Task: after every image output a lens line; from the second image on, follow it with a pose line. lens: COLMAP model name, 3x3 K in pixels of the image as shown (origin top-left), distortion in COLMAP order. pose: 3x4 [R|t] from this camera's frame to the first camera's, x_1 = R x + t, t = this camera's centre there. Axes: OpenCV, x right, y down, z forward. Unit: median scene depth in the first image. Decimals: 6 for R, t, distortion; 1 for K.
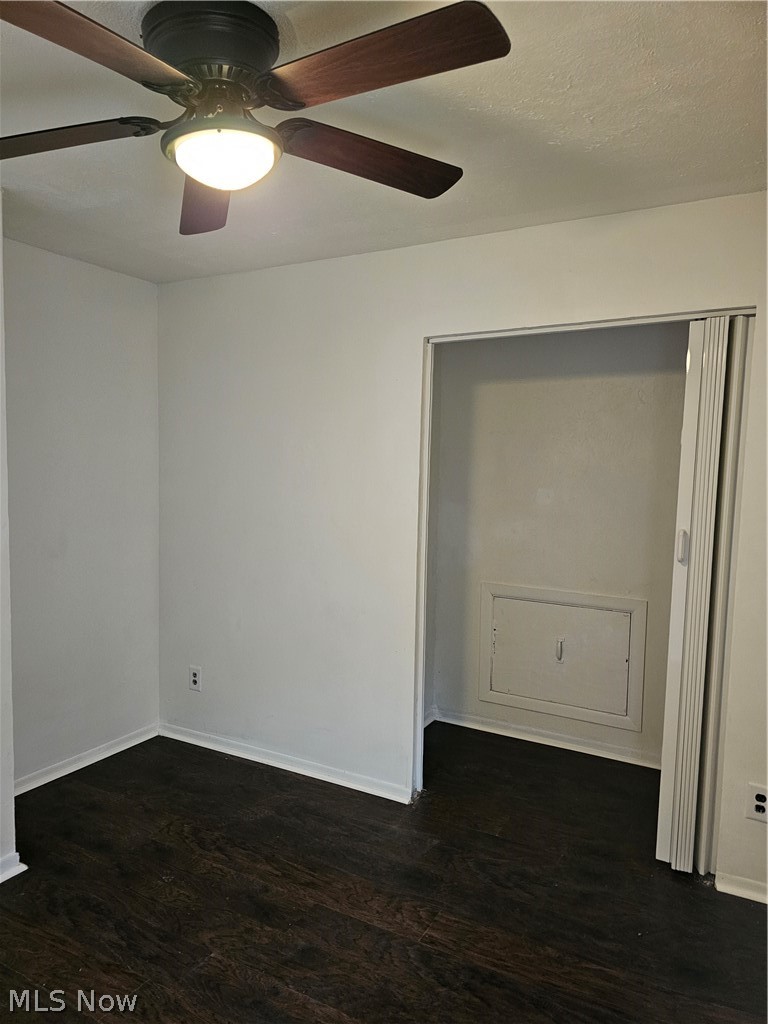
lens RADIAL K [[667.8, 0, 372.2], [0, 667.8, 502.2], [0, 0, 1]] dist [0.059058, -0.059386]
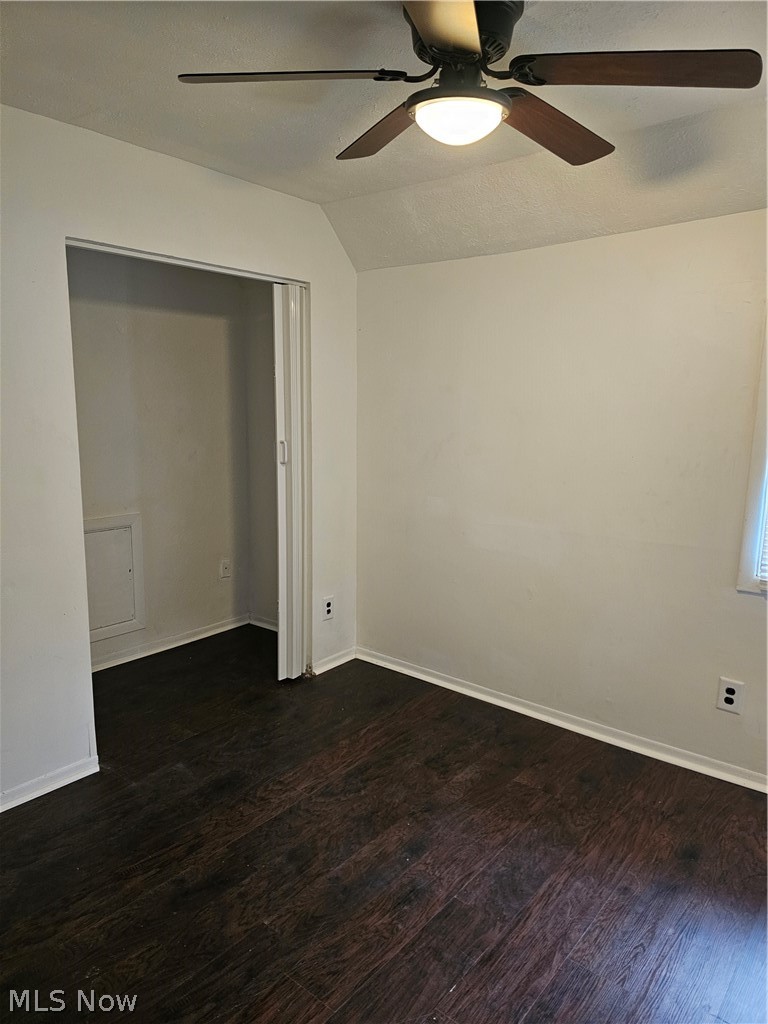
lens RADIAL K [[667.8, 0, 372.2], [0, 667.8, 502.2], [0, 0, 1]] dist [0.059058, -0.059386]
pose [[0.213403, -0.162933, 0.963282, -0.946688], [0.052266, 0.986487, 0.155279, -0.042160], [-0.975565, 0.017210, 0.219035, 0.600060]]
